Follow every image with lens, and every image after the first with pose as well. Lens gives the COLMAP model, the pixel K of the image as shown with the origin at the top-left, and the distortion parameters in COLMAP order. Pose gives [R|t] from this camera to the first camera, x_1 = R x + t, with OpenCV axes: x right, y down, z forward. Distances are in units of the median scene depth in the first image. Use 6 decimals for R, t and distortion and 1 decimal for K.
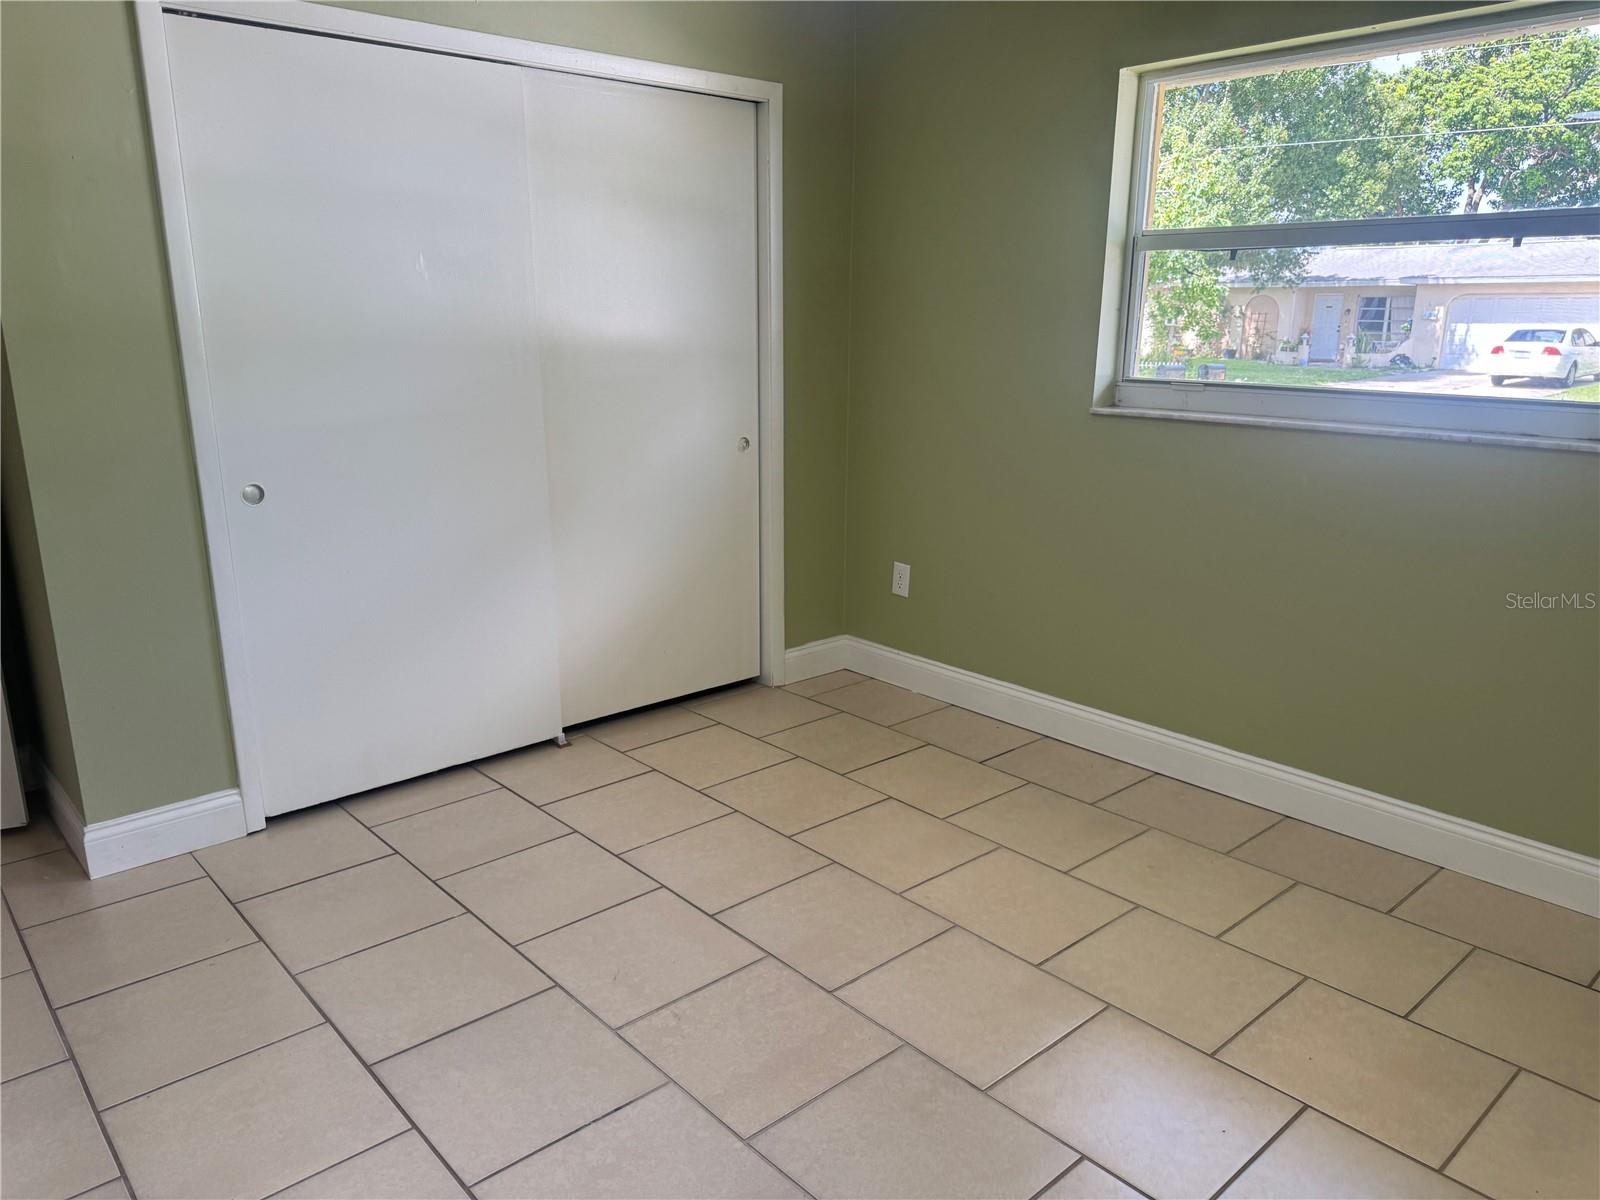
lens RADIAL K [[1125.1, 0, 783.3], [0, 1125.1, 605.1], [0, 0, 1]] dist [0.073655, -0.101833]
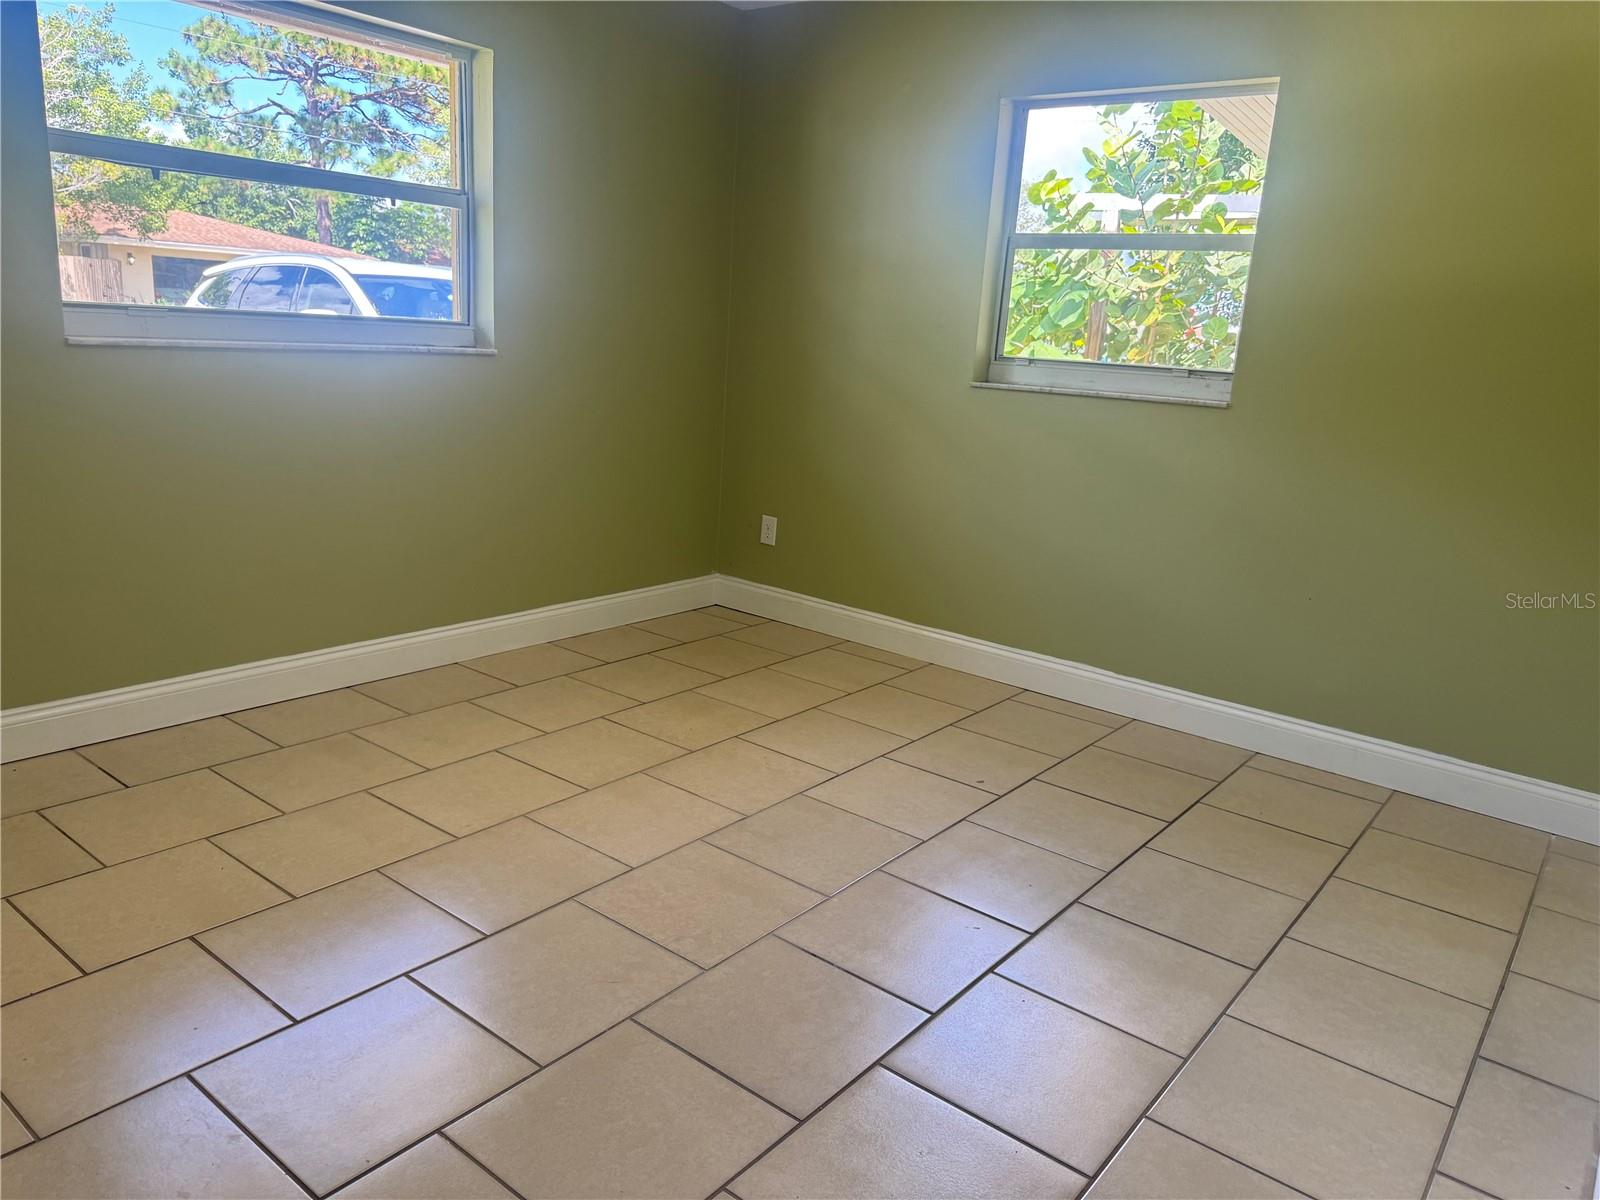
lens RADIAL K [[1135.6, 0, 796.8], [0, 1135.6, 605.3], [0, 0, 1]] dist [0.116078, -0.189874]
pose [[-0.181058, -0.251749, 0.950705, -0.873588], [0.184852, 0.940742, 0.284315, -0.169215], [-0.965944, 0.227217, -0.123793, 0.813630]]
